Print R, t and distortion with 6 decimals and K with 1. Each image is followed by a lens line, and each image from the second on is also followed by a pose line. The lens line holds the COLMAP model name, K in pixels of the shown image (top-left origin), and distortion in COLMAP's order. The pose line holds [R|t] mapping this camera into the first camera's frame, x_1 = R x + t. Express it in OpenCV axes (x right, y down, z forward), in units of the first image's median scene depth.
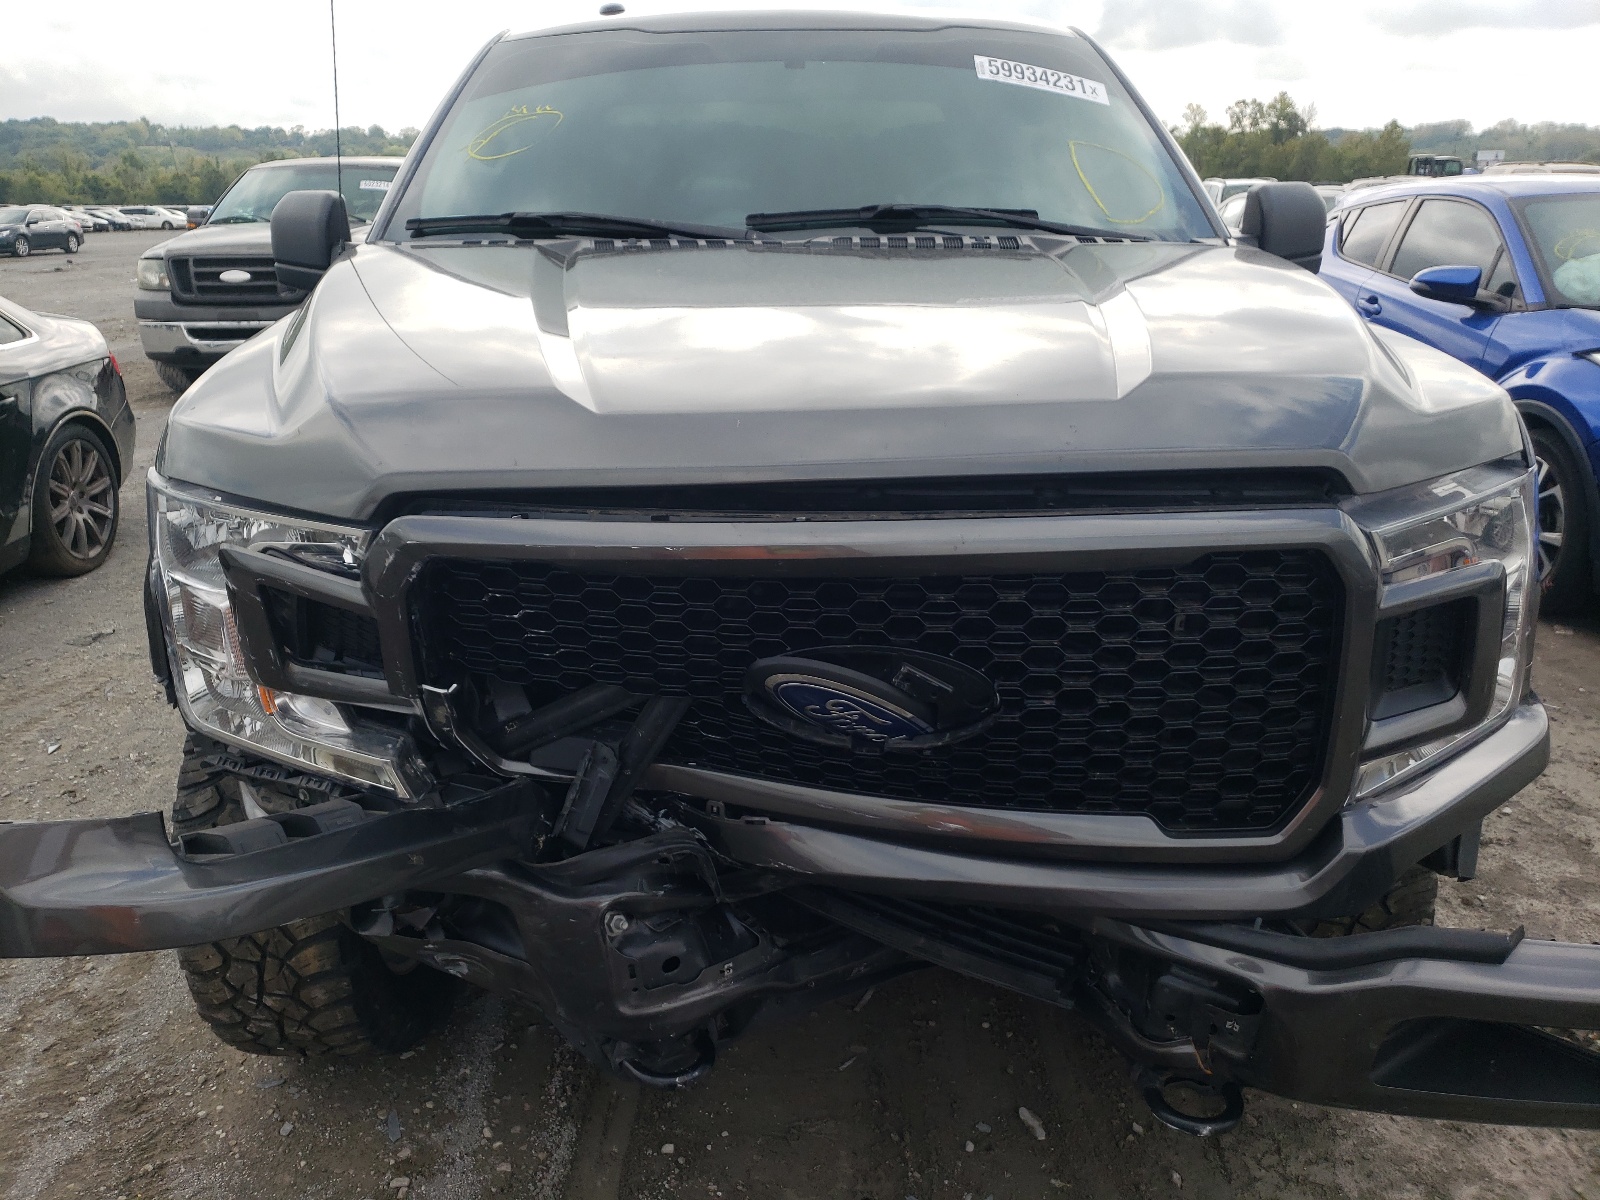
lens RADIAL K [[1216.2, 0, 708.4], [0, 1216.2, 579.9], [0, 0, 1]] dist [0.025437, -0.035946]
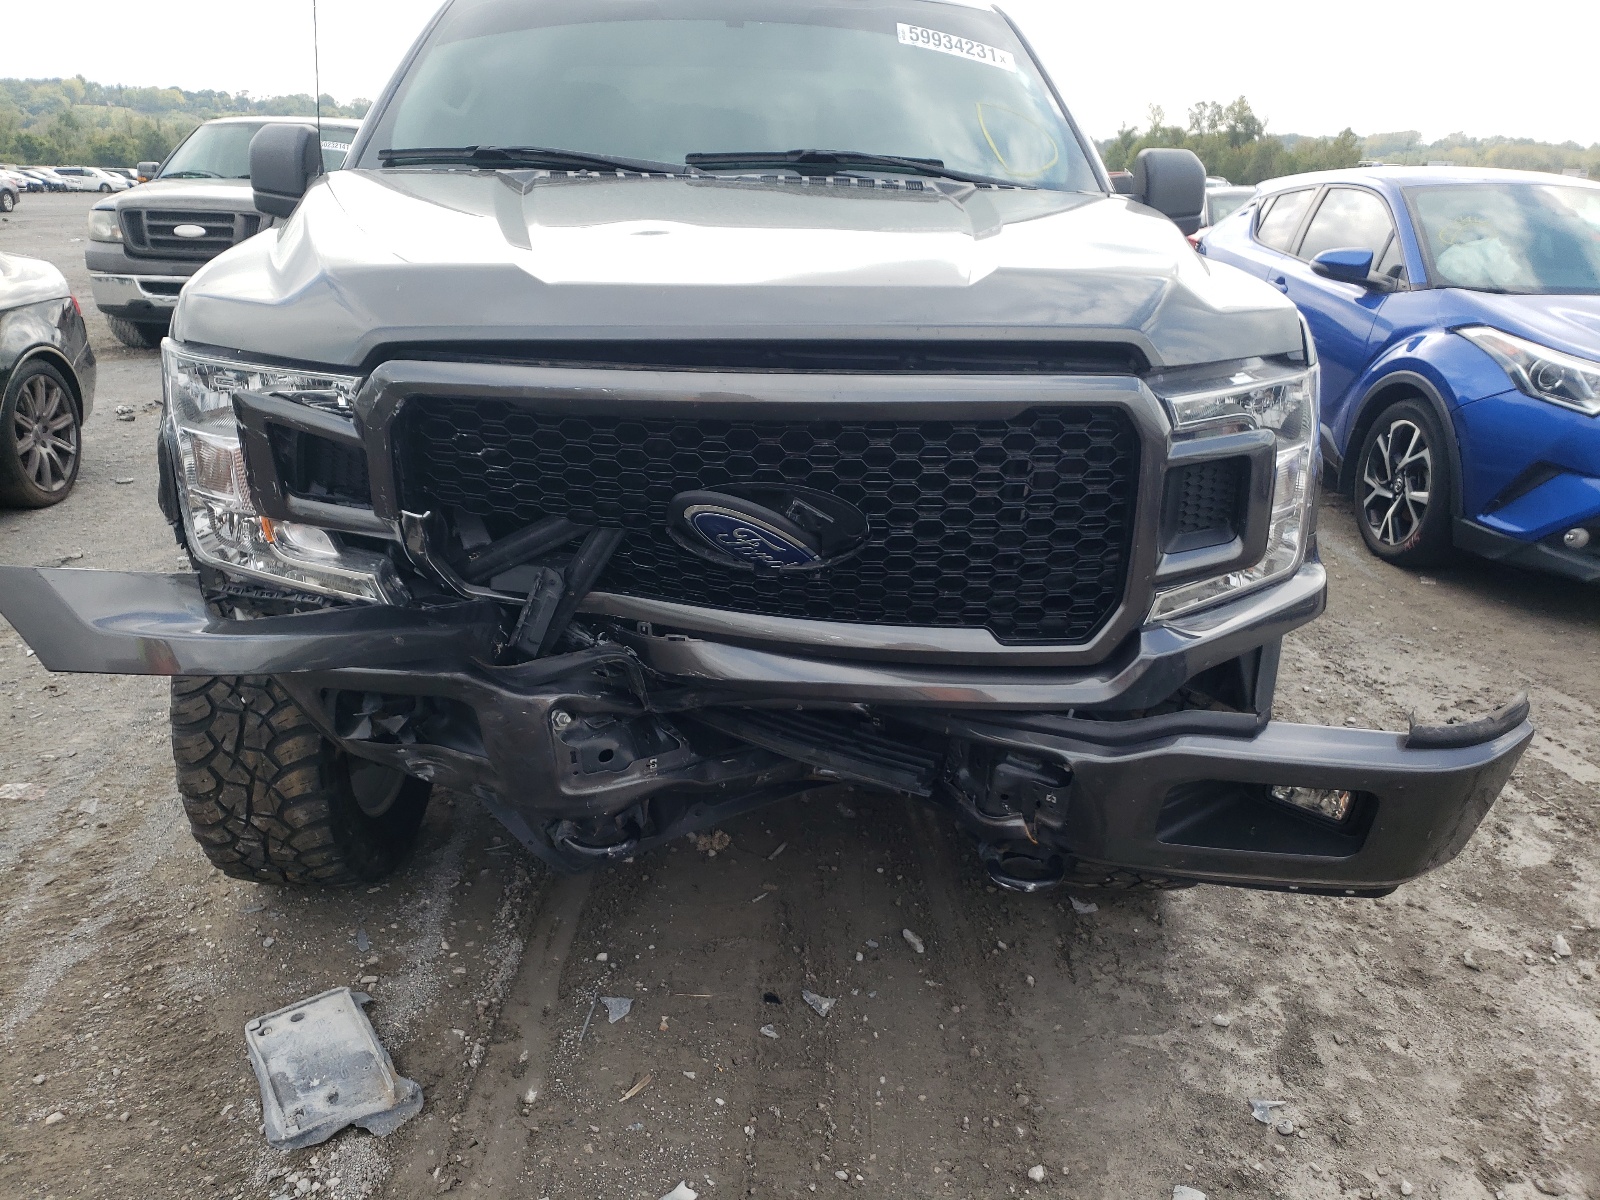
lens RADIAL K [[1200.9, 0, 720.2], [0, 1200.9, 596.8], [0, 0, 1]] dist [0.036949, -0.056346]
pose [[0.998537, 0.017633, 0.051124, 0.014837], [-0.019225, 0.999340, 0.030811, 0.086289], [-0.050547, -0.031749, 0.998217, -0.146204]]
